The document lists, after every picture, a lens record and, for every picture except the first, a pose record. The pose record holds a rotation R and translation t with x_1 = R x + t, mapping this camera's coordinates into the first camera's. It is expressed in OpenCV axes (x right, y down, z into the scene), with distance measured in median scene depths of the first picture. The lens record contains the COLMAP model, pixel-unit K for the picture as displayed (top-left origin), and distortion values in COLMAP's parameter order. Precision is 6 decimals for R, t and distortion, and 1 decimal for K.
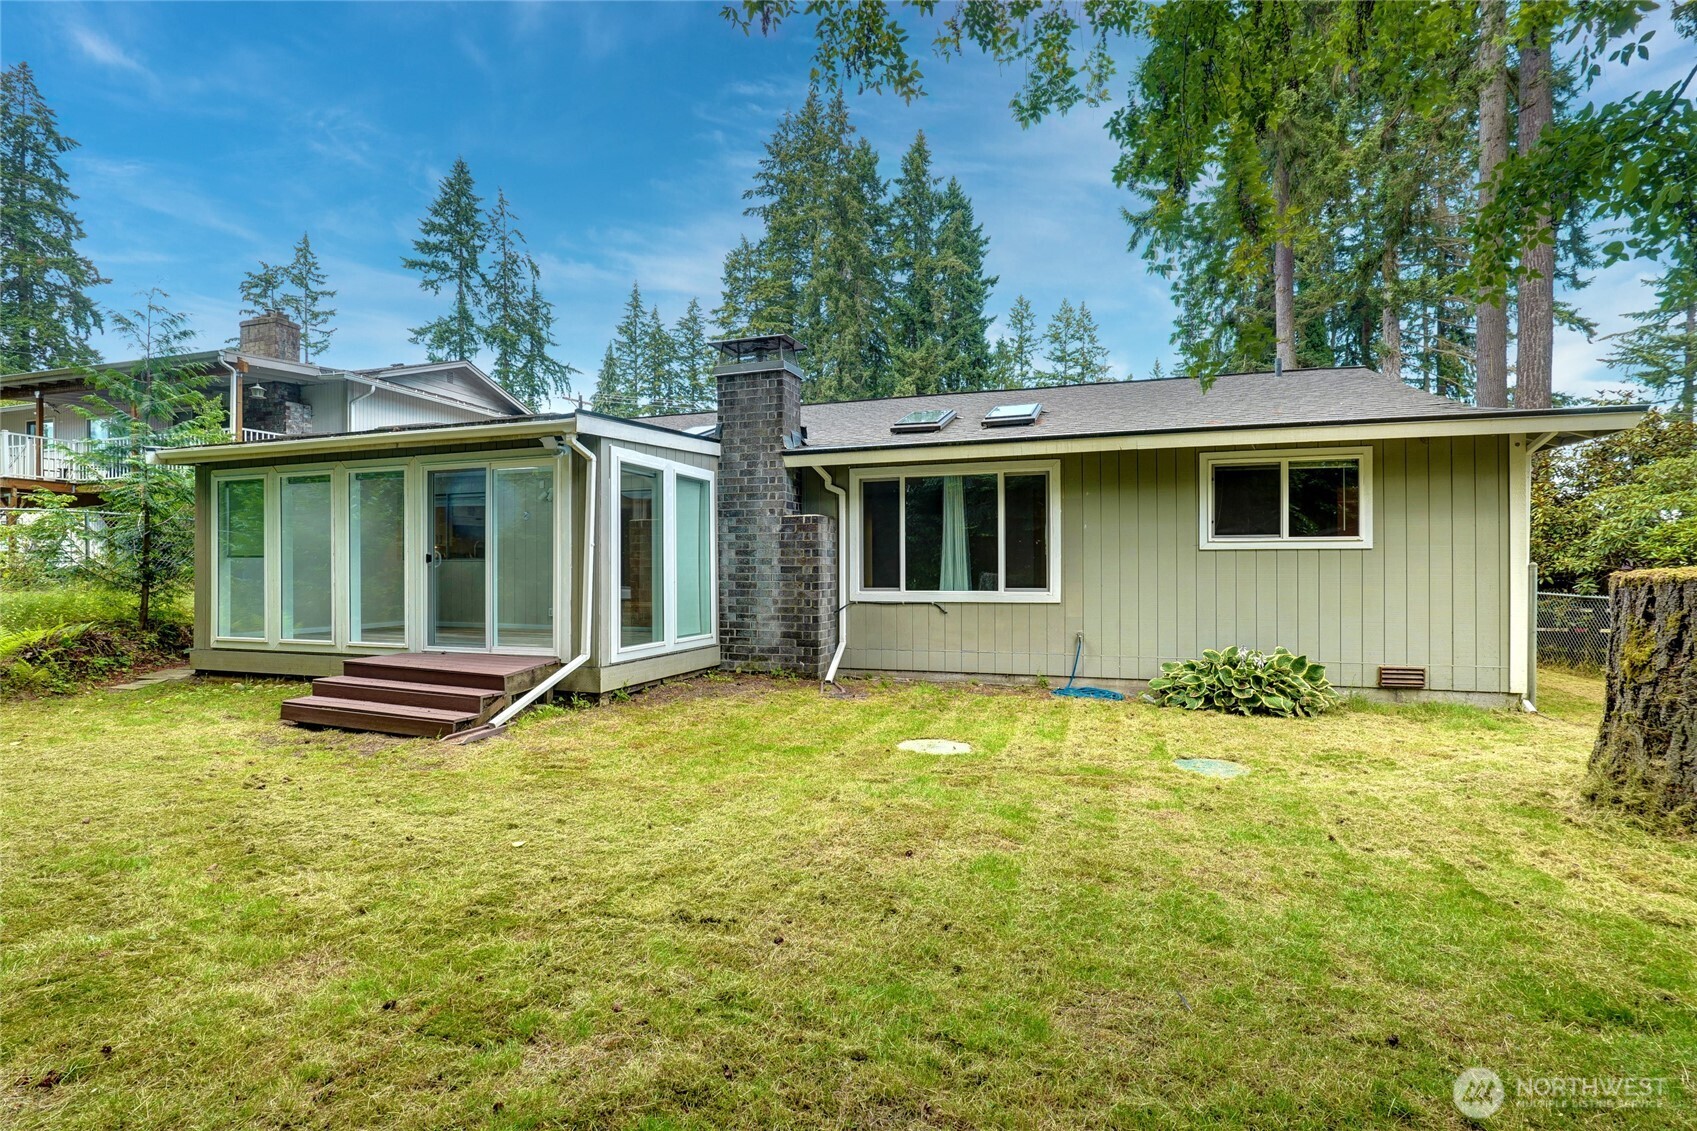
lens RADIAL K [[778.9, 0, 848.5], [0, 778.9, 565.5], [0, 0, 1]] dist [-0.023278, 0.006449]
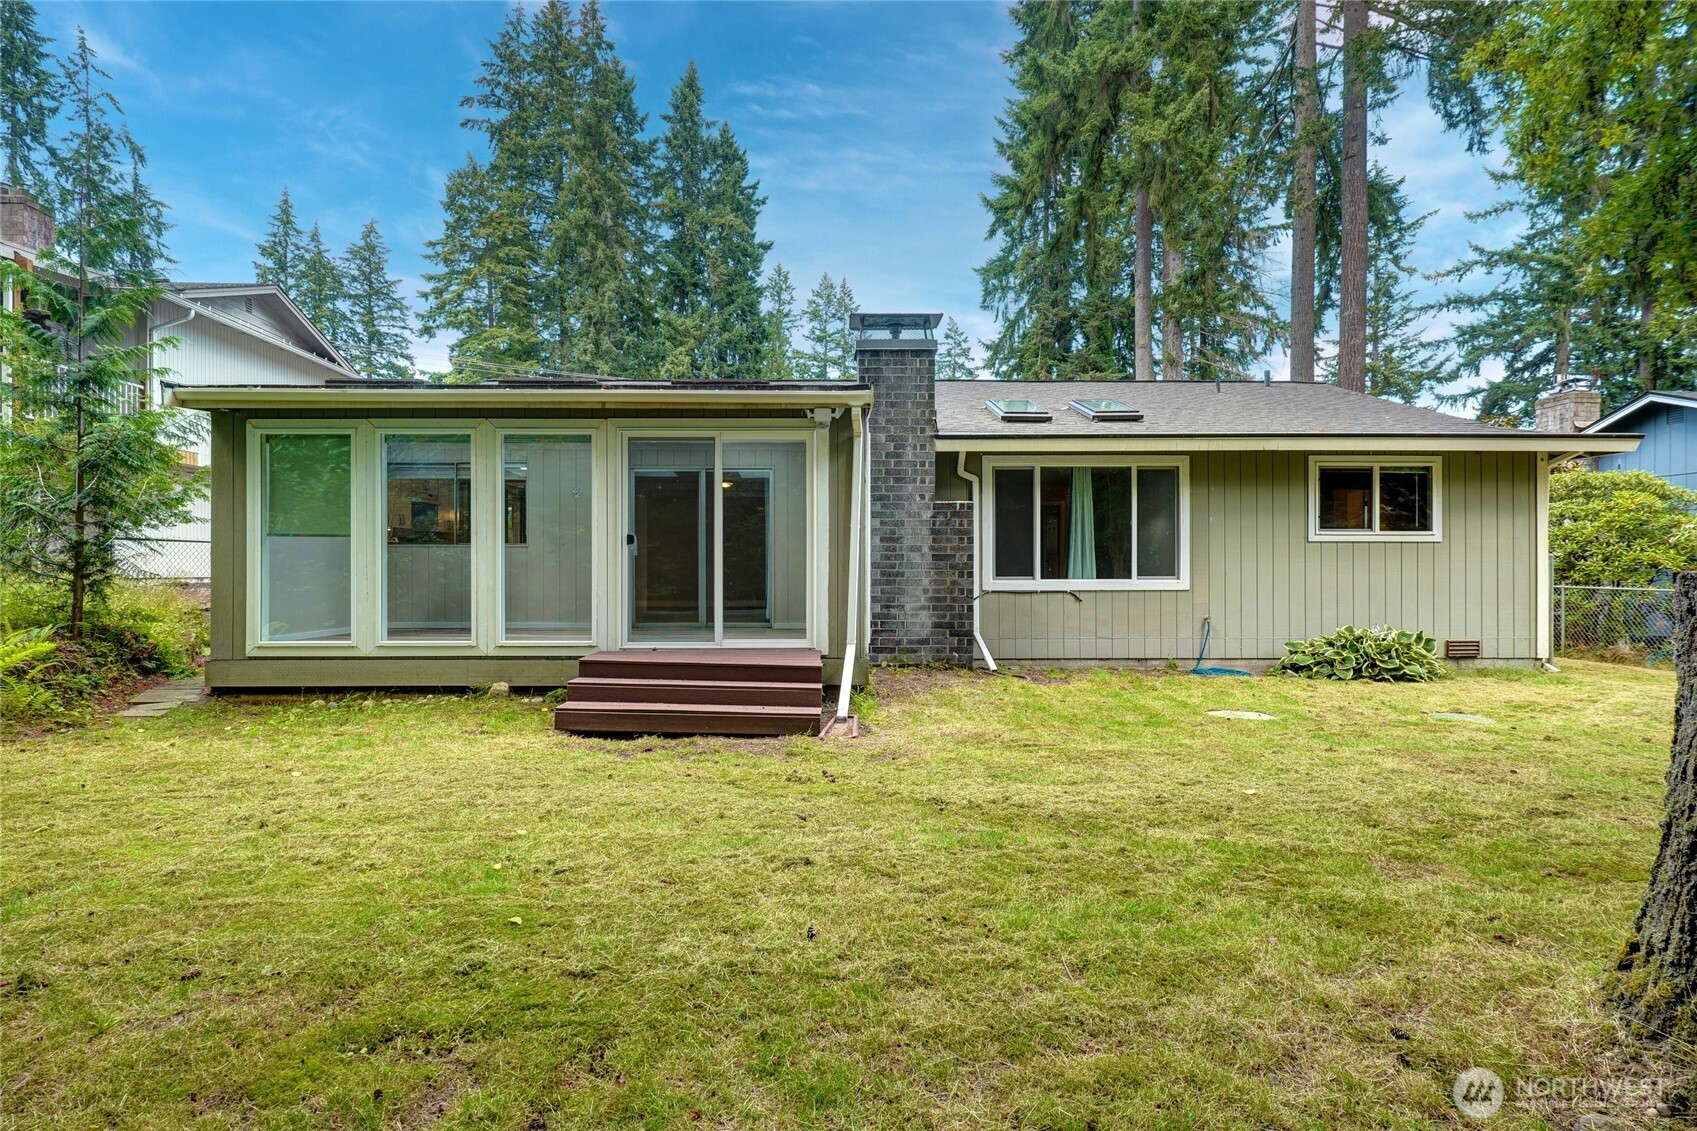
lens RADIAL K [[889.0, 0, 848.5], [0, 889.0, 565.5], [0, 0, 1]] dist [-0.003208, 0.002542]
pose [[0.946385, 0.003858, 0.323019, -0.522650], [-0.003827, 0.999992, -0.000730, 0.015908], [-0.323019, -0.000545, 0.946392, -0.005443]]
